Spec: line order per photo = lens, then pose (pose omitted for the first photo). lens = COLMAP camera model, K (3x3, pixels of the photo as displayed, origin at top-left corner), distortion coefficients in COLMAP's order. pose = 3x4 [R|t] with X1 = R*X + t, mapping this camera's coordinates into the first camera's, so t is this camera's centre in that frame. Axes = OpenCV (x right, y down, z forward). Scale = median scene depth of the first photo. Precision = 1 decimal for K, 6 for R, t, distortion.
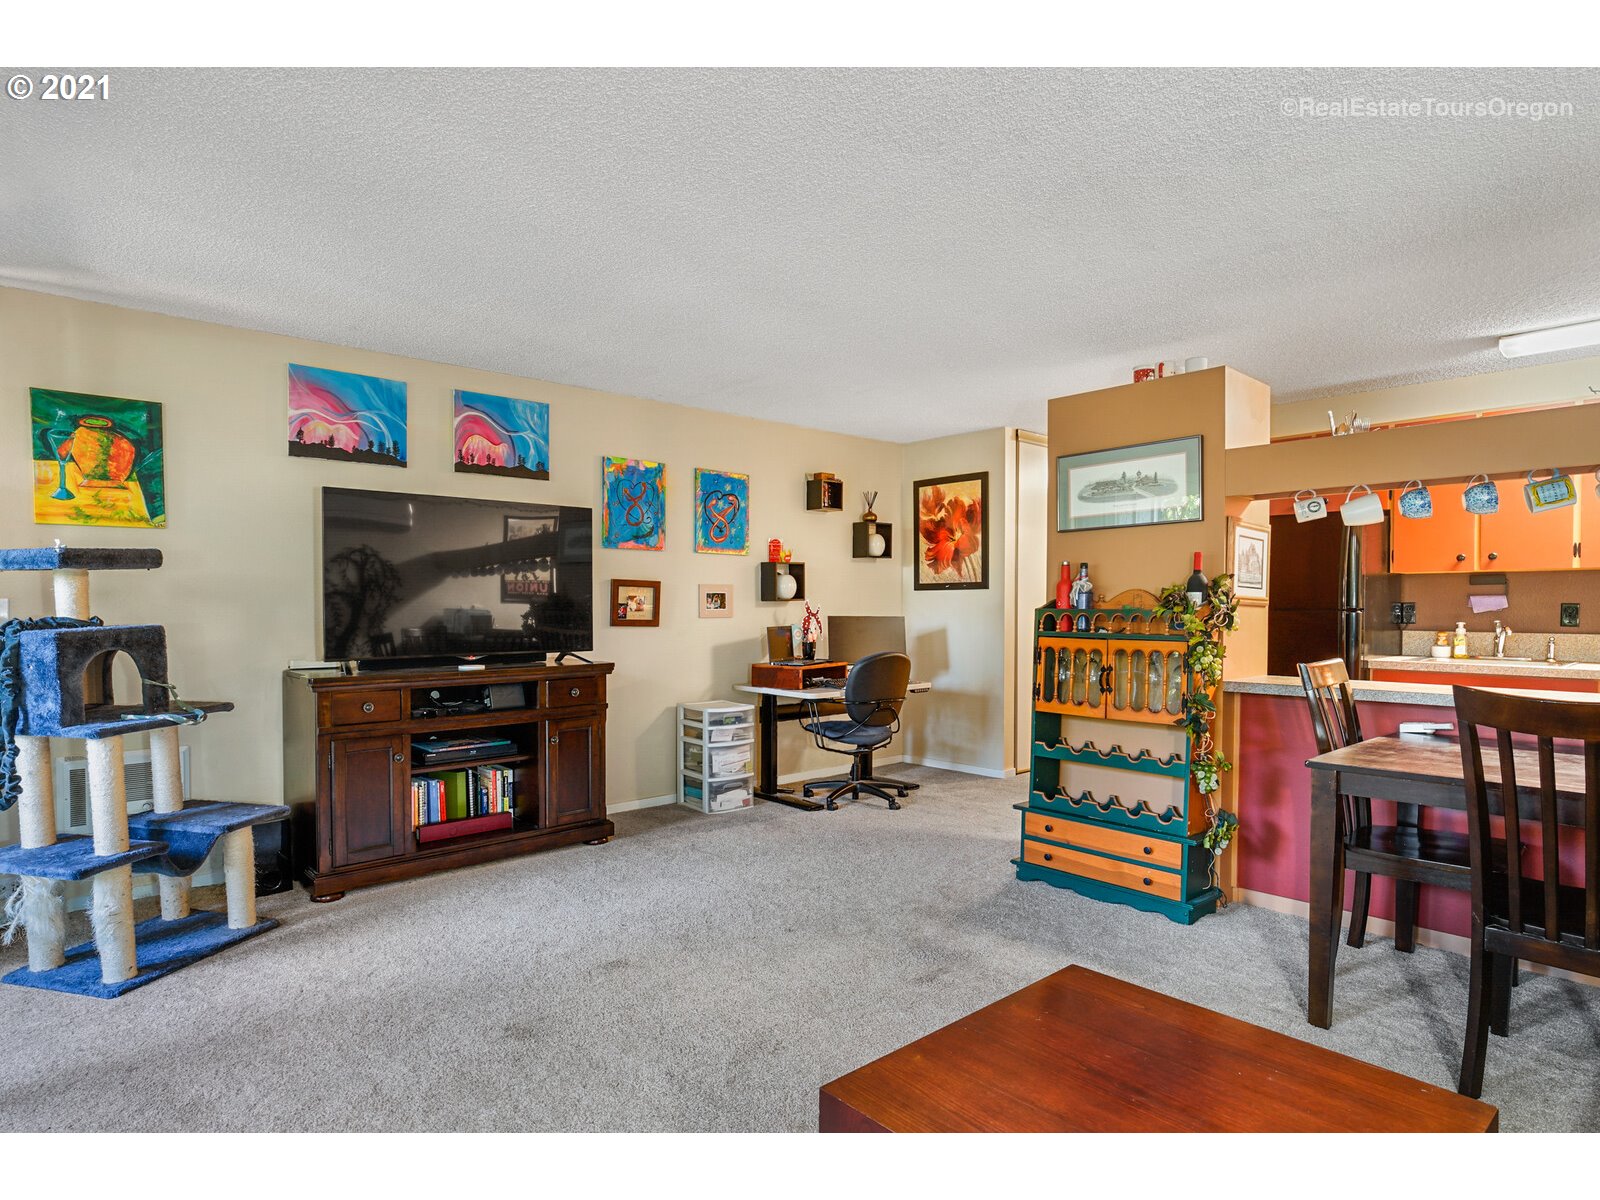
lens RADIAL K [[890.6, 0, 795.4], [0, 890.6, 627.5], [0, 0, 1]] dist [-0.003819, -0.000994]
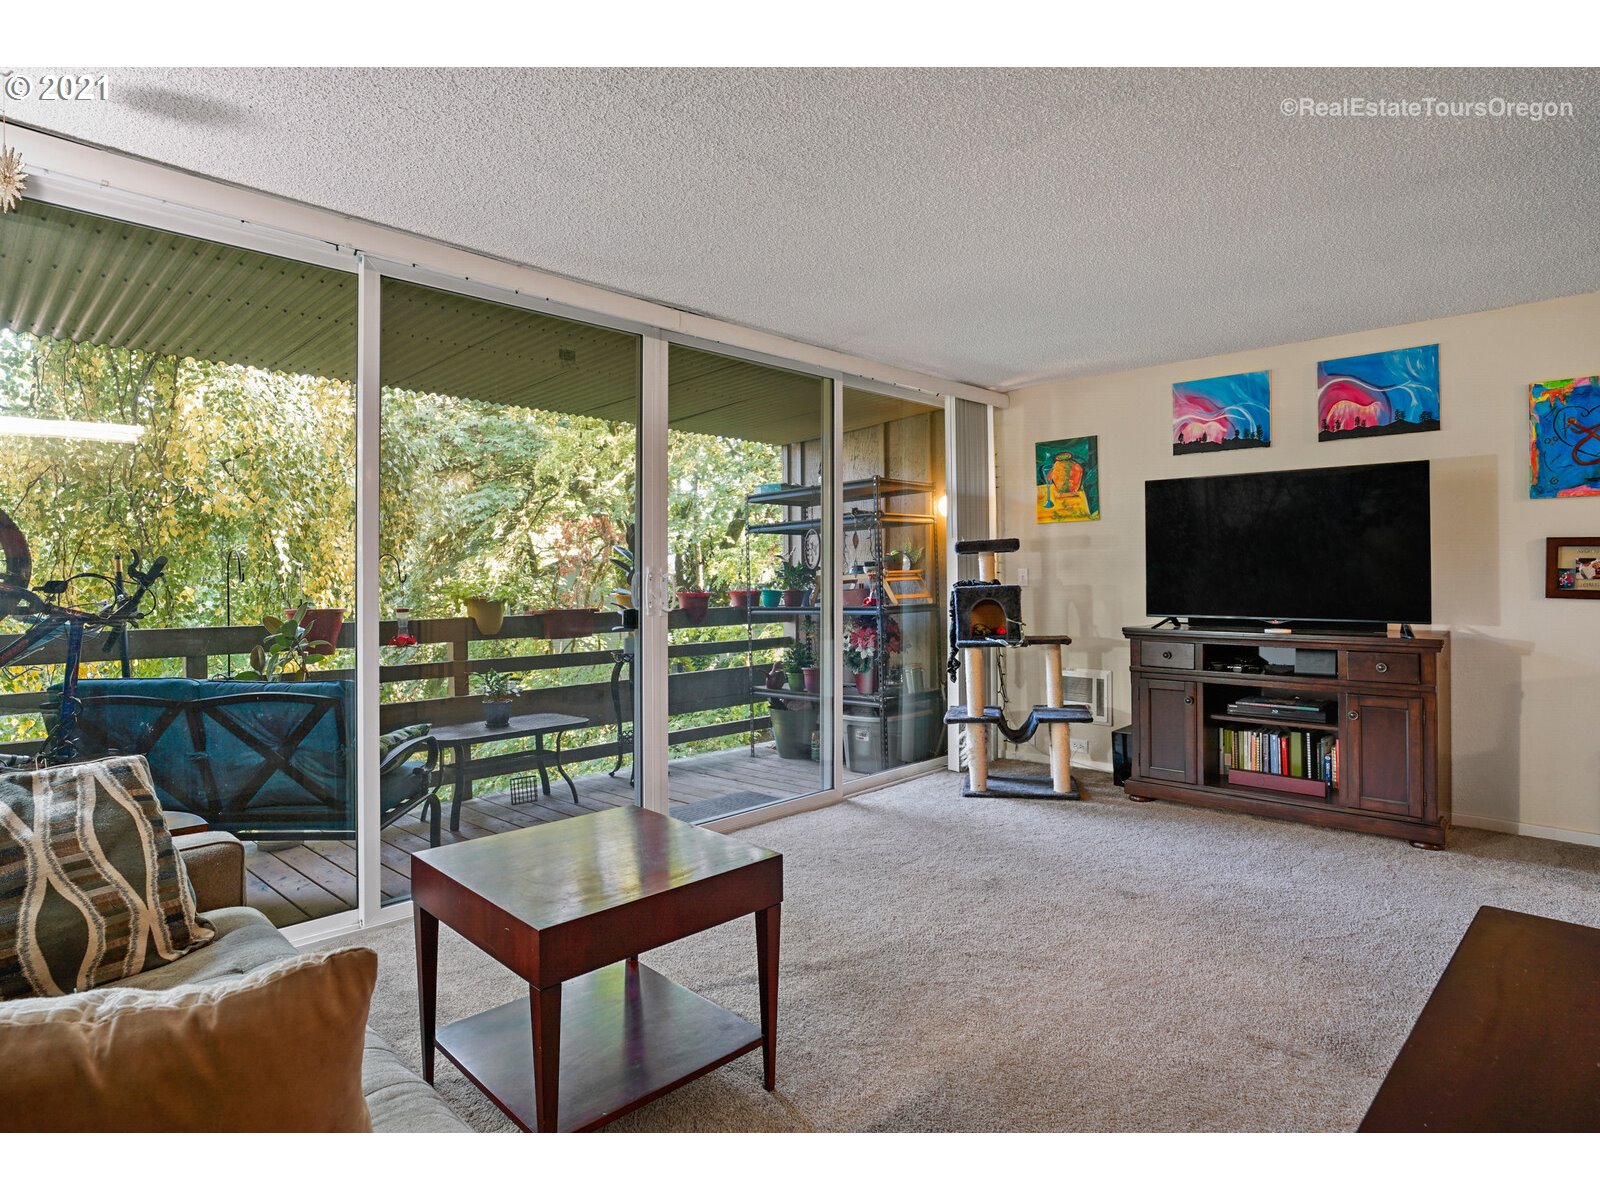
lens RADIAL K [[877.5, 0, 803.1], [0, 877.5, 565.8], [0, 0, 1]] dist [-0.003773, 0.000208]
pose [[0.085243, -0.004964, -0.996348, 0.602422], [-0.018027, 0.999816, -0.006523, -0.015203], [0.996197, 0.018517, 0.085137, 0.339461]]
